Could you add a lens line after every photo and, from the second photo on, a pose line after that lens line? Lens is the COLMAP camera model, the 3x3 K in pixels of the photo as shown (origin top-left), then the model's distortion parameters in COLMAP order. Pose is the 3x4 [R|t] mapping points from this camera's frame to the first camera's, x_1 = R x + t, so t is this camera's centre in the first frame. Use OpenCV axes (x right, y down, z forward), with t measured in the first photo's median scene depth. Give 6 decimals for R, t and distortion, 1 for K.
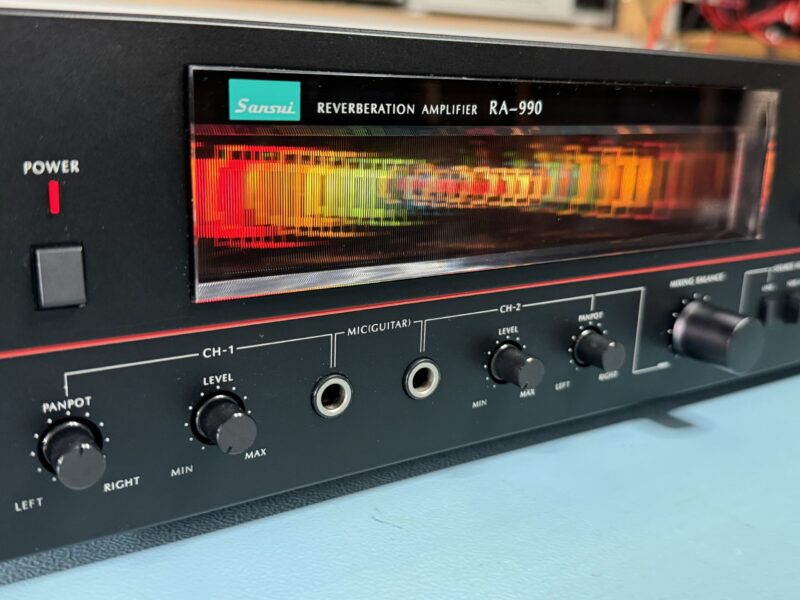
lens RADIAL K [[830.4, 0, 400.0], [0, 830.4, 300.0], [0, 0, 1]] dist [0.173036, -0.548728]
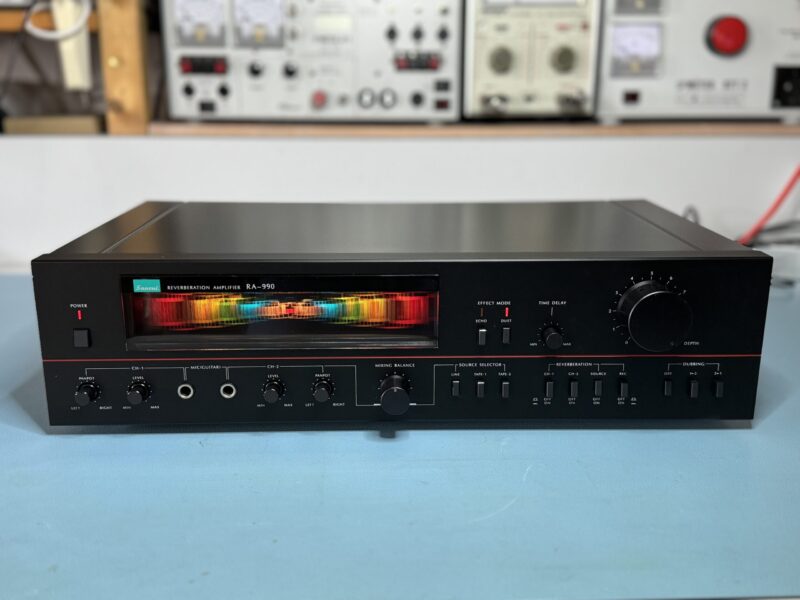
lens RADIAL K [[830.4, 0, 400.0], [0, 830.4, 300.0], [0, 0, 1]] dist [0.173036, -0.548728]
pose [[0.855123, 0.112437, -0.506086, 1.790980], [-0.104897, 0.993532, 0.043492, -0.352577], [0.507702, 0.015896, 0.861386, -0.919572]]
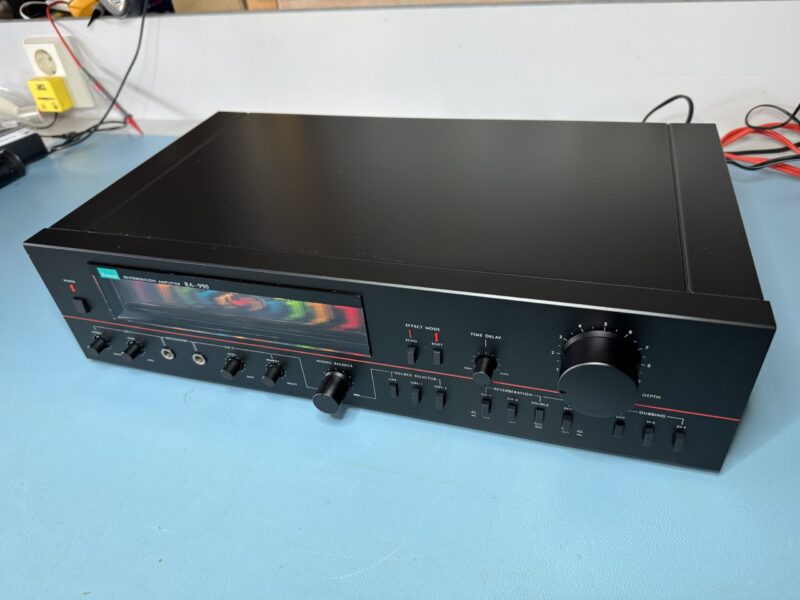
lens RADIAL K [[581.0, 0, 400.0], [0, 581.0, 300.0], [0, 0, 1]] dist [0.053035, -0.154392]
pose [[0.638745, 0.396666, -0.659288, 1.745672], [-0.083812, 0.887637, 0.452853, -1.065568], [0.764840, -0.234001, 0.600219, 0.433732]]
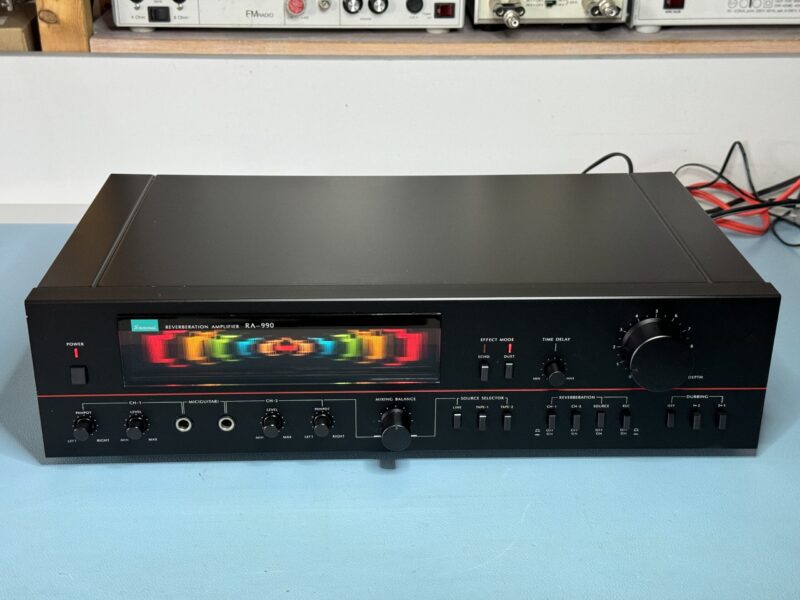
lens RADIAL K [[1136.9, 0, 400.0], [0, 1136.9, 300.0], [0, 0, 1]] dist [0.079844, -0.020948]
pose [[0.862213, 0.186821, -0.470836, 2.086199], [-0.109220, 0.976205, 0.187336, -0.993819], [0.494630, -0.110098, 0.862102, -1.662450]]
